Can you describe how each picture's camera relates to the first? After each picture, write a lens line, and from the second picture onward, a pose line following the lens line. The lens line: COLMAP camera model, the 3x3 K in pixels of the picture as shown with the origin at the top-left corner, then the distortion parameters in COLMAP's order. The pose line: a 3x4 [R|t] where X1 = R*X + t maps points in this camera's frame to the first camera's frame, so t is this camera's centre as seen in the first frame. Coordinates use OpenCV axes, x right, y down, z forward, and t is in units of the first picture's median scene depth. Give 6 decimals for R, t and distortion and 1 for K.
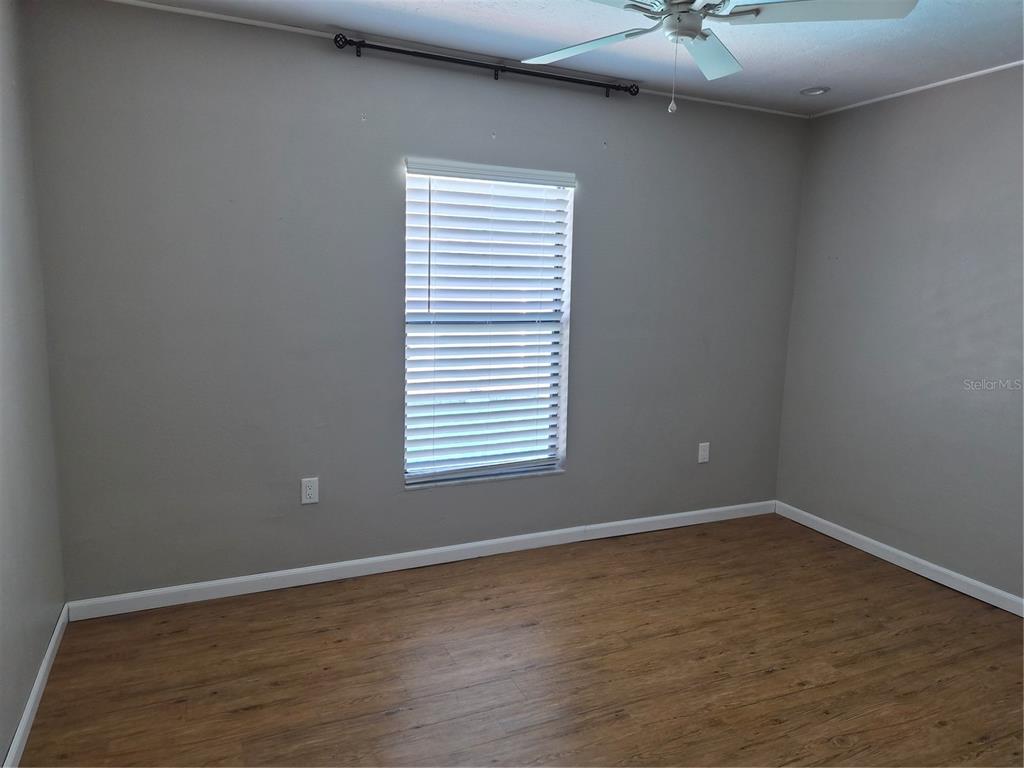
lens RADIAL K [[688.1, 0, 512.0], [0, 688.1, 384.0], [0, 0, 1]] dist [0.069088, -0.063163]
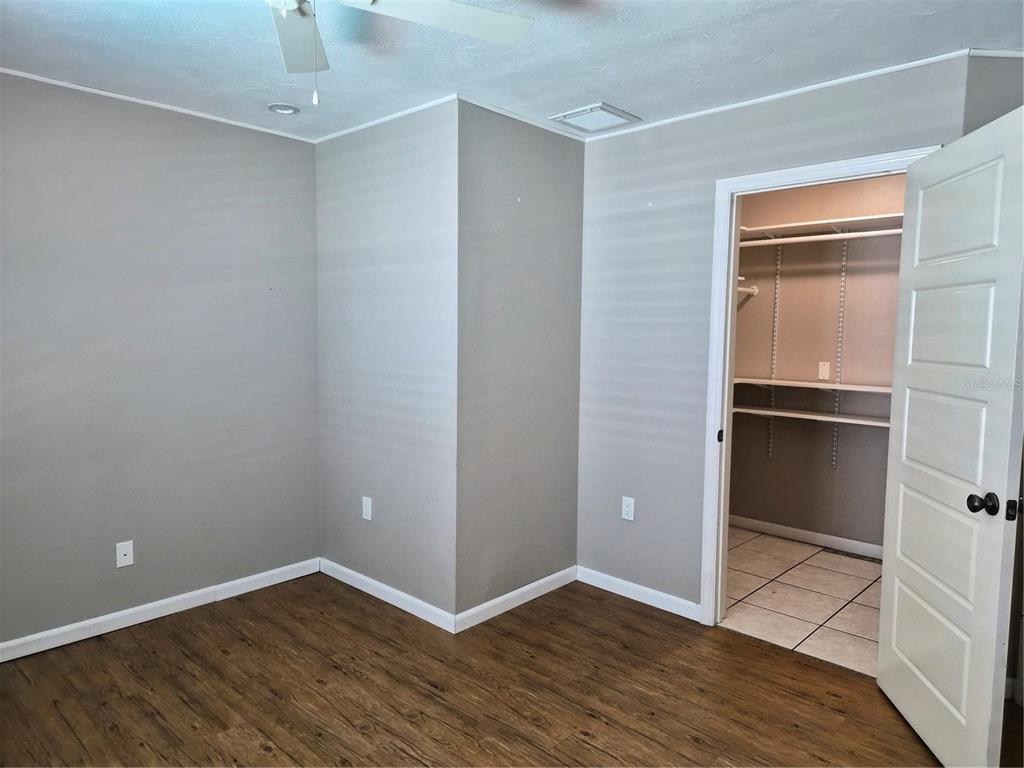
lens RADIAL K [[688.1, 0, 512.0], [0, 688.1, 384.0], [0, 0, 1]] dist [0.069088, -0.063163]
pose [[-0.370920, -0.101372, 0.923115, -0.474850], [0.125498, 0.979434, 0.157984, -0.133262], [-0.920146, 0.174449, -0.350570, 0.905501]]
